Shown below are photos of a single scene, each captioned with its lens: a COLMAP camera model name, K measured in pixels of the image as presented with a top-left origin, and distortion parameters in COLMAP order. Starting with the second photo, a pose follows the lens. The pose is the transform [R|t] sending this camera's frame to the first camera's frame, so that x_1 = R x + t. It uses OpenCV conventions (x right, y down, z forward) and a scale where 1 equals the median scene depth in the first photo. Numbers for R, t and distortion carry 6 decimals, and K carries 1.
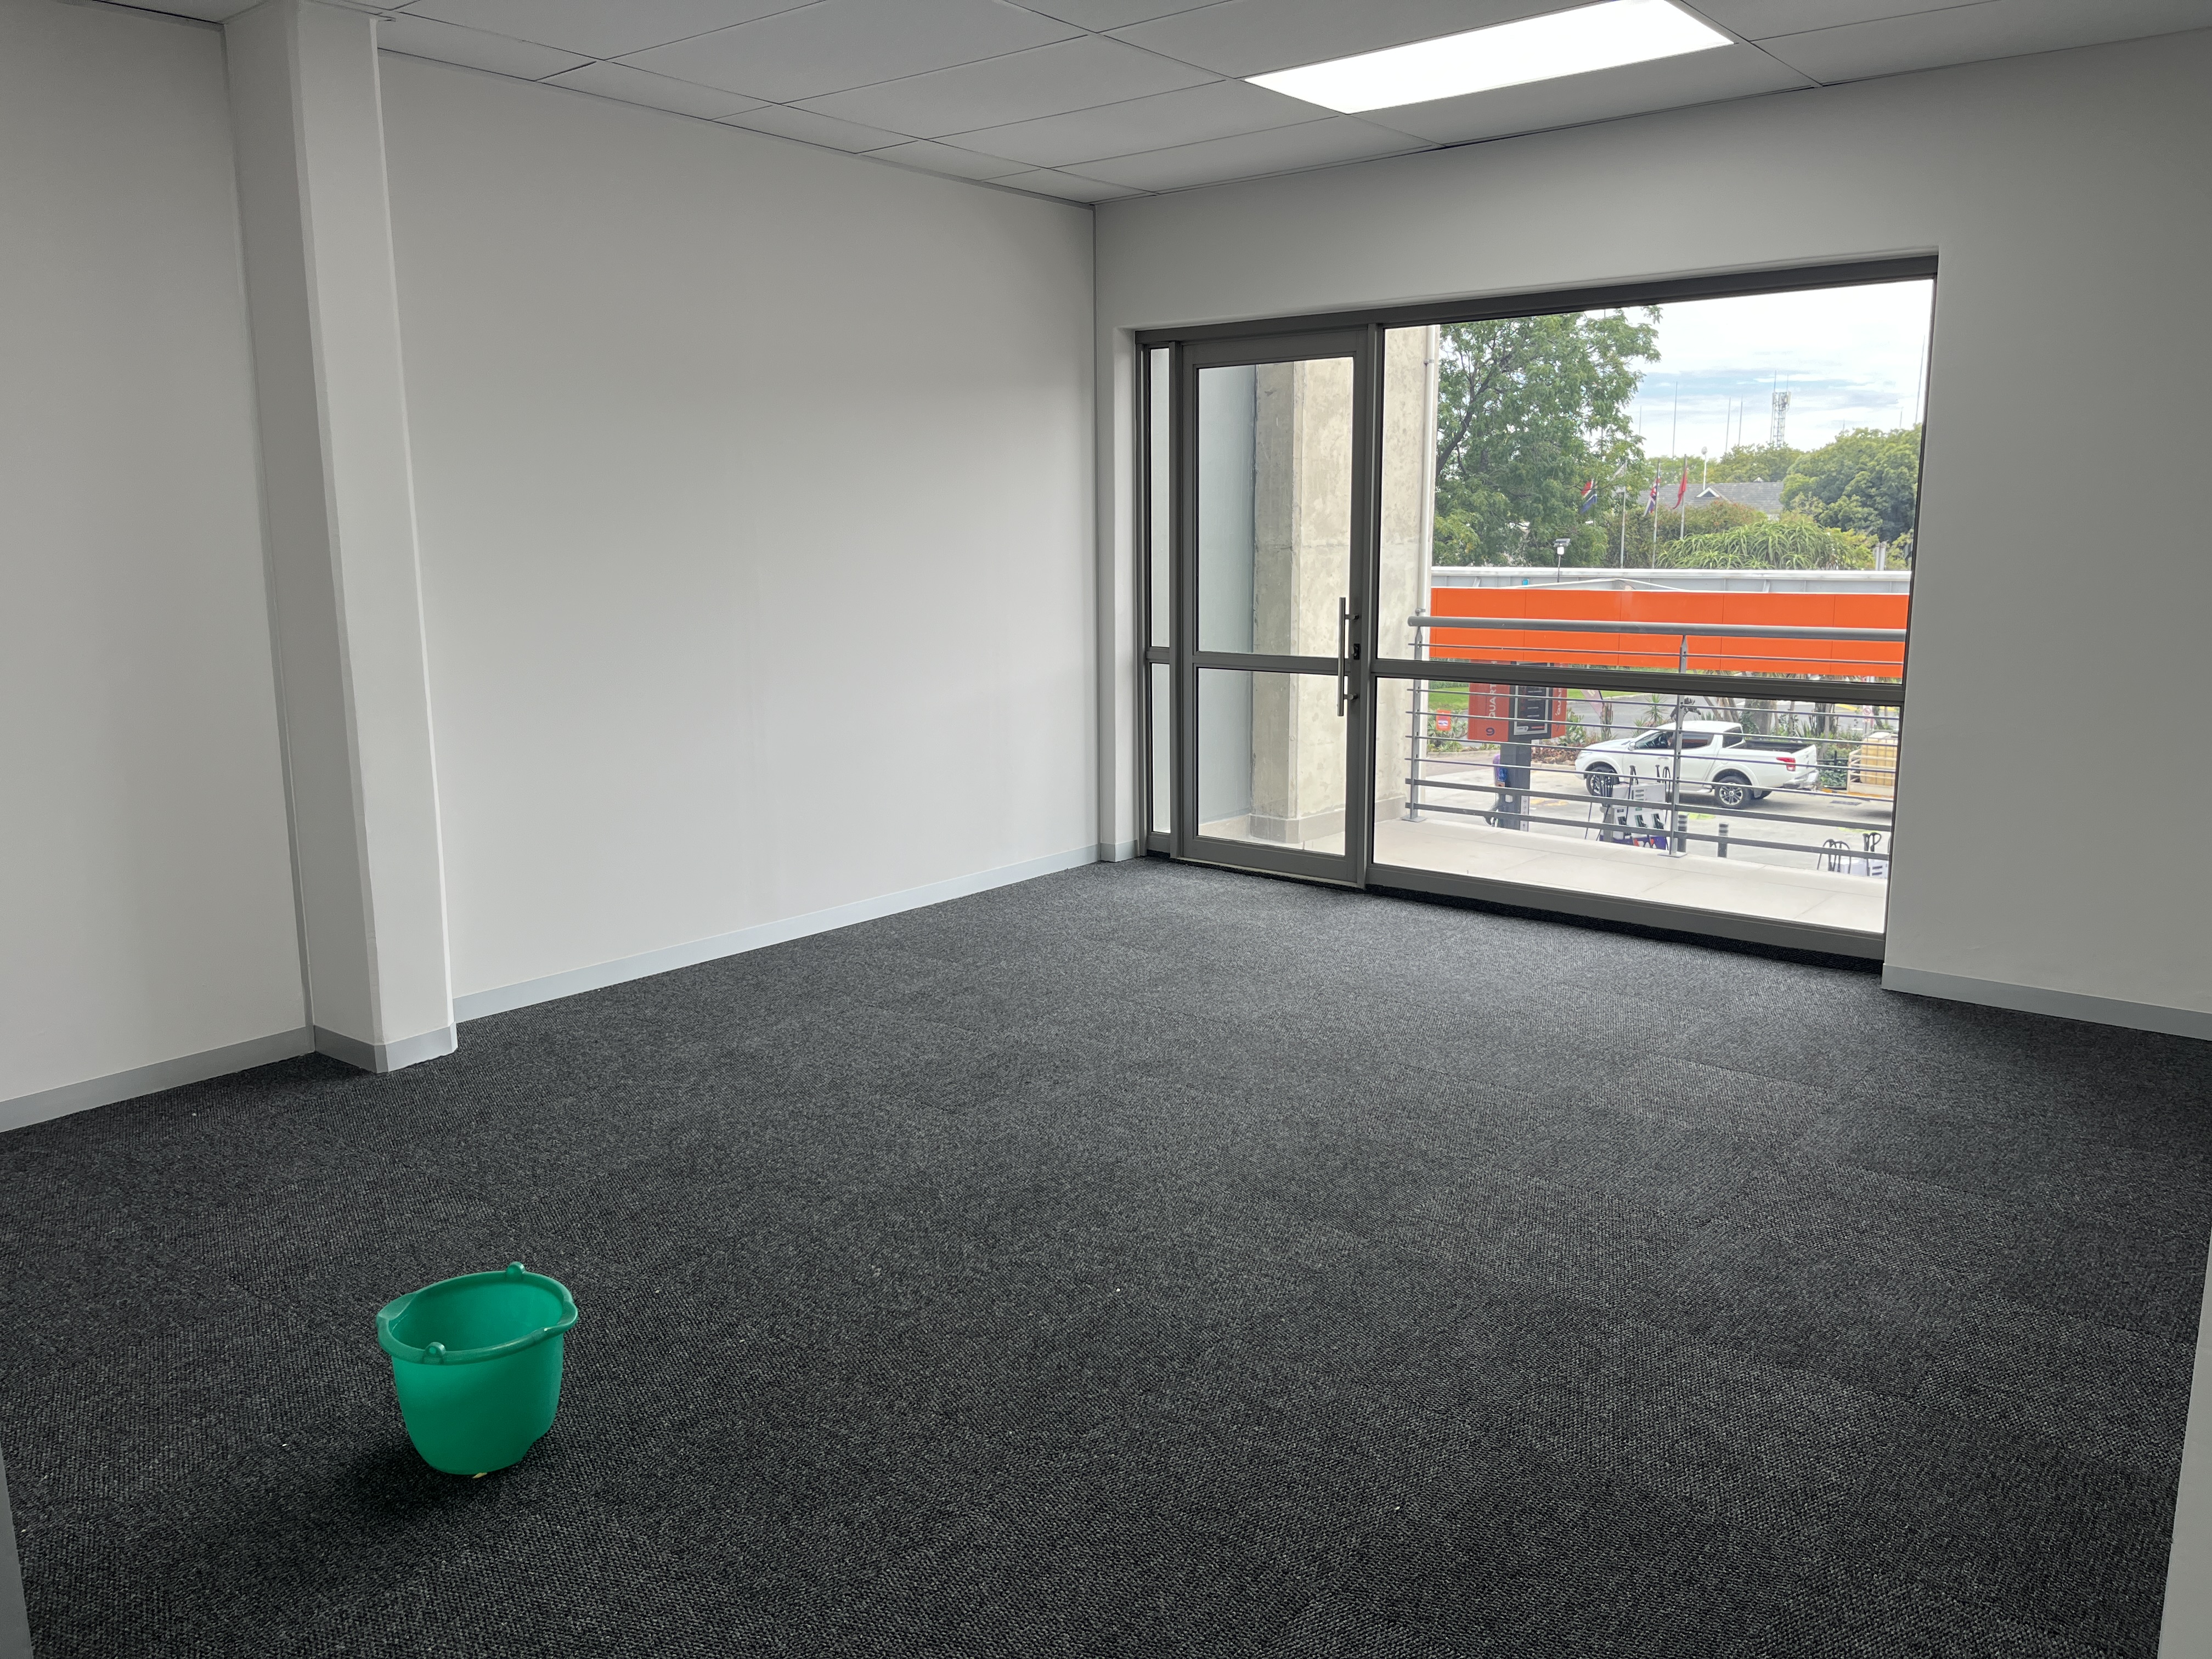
lens RADIAL K [[1684.6, 0, 1121.9], [0, 1684.6, 849.4], [0, 0, 1]] dist [0.044115, -0.050143]
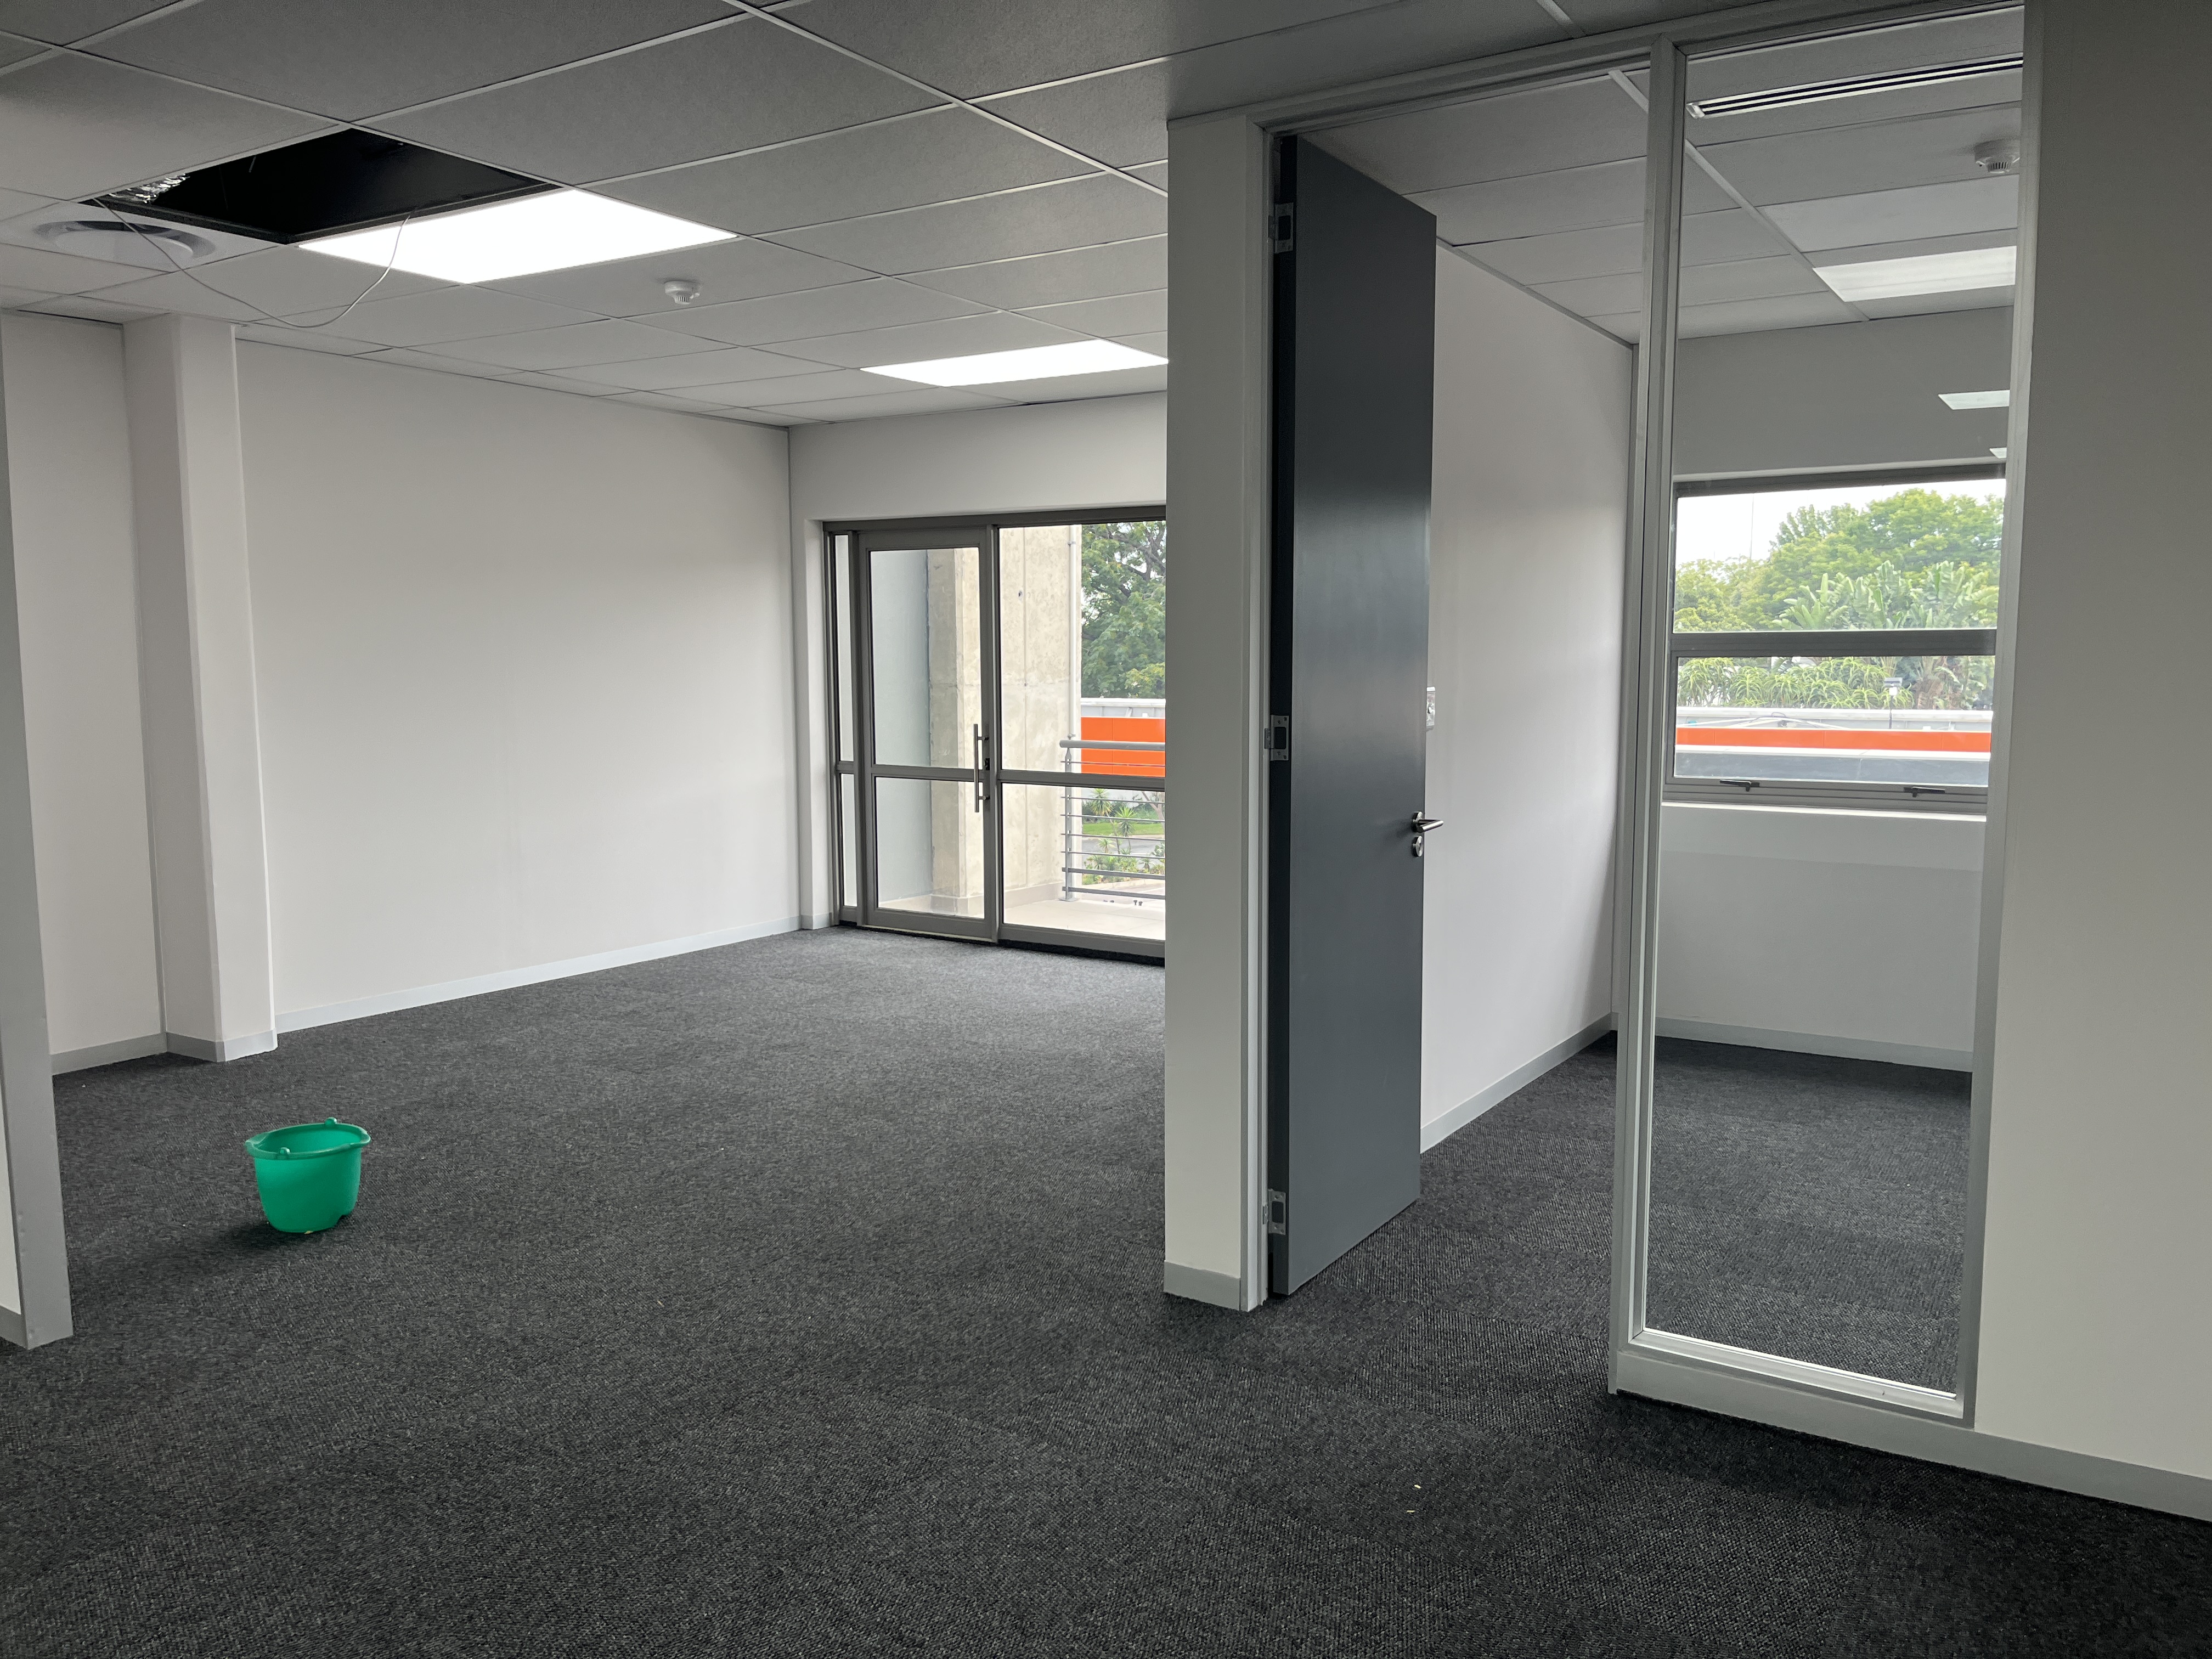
lens RADIAL K [[1684.6, 0, 1121.9], [0, 1684.6, 849.4], [0, 0, 1]] dist [0.044115, -0.050143]
pose [[0.994082, -0.005978, 0.108464, 0.099536], [0.014192, 0.997074, -0.075118, 0.051049], [-0.107697, 0.076212, 0.991258, -0.321050]]
